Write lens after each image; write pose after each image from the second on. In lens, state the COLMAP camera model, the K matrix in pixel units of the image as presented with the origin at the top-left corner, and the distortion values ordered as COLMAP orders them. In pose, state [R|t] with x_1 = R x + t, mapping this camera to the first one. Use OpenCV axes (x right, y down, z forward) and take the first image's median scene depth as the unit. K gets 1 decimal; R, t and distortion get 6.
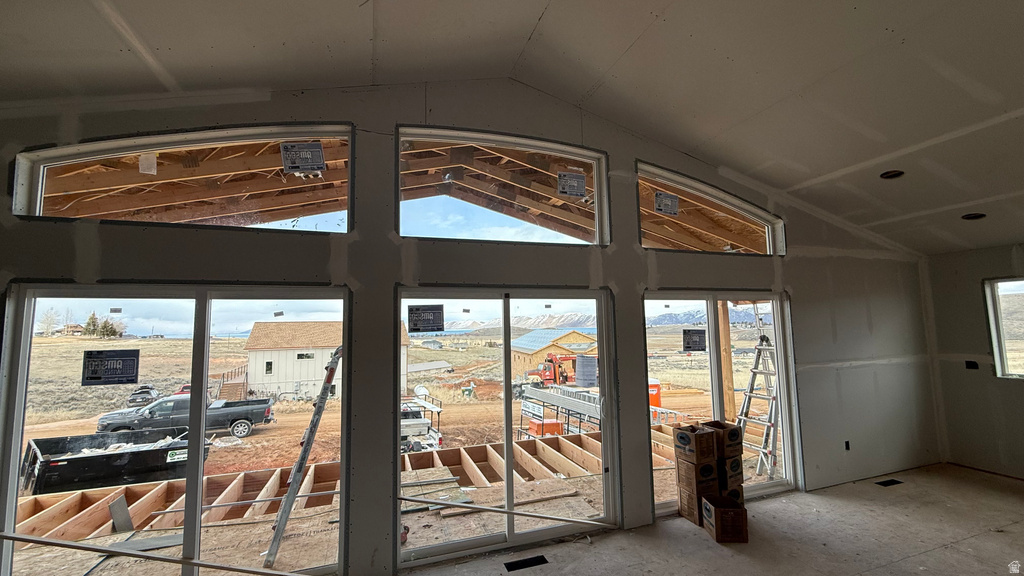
lens RADIAL K [[404.8, 0, 511.3], [0, 404.8, 290.9], [0, 0, 1]] dist [0.000409, 0.000129]
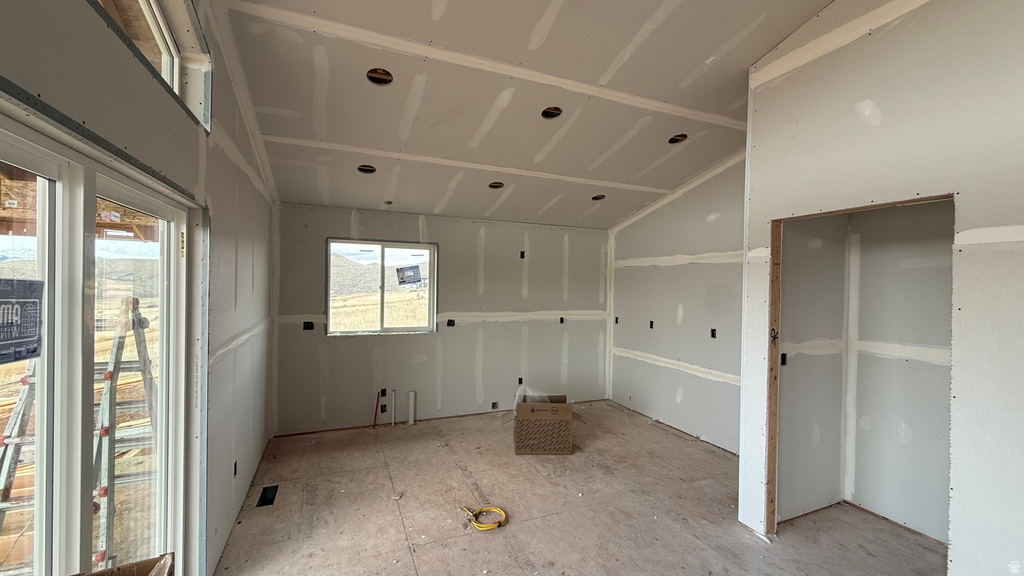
lens RADIAL K [[404.8, 0, 510.6], [0, 404.8, 288.2], [0, 0, 1]] dist [0.000409, 0.000129]
pose [[-0.080768, 0.010853, 0.996674, 0.163099], [-0.103546, 0.994439, -0.019219, 0.069413], [-0.991340, -0.104754, -0.079195, 0.658669]]
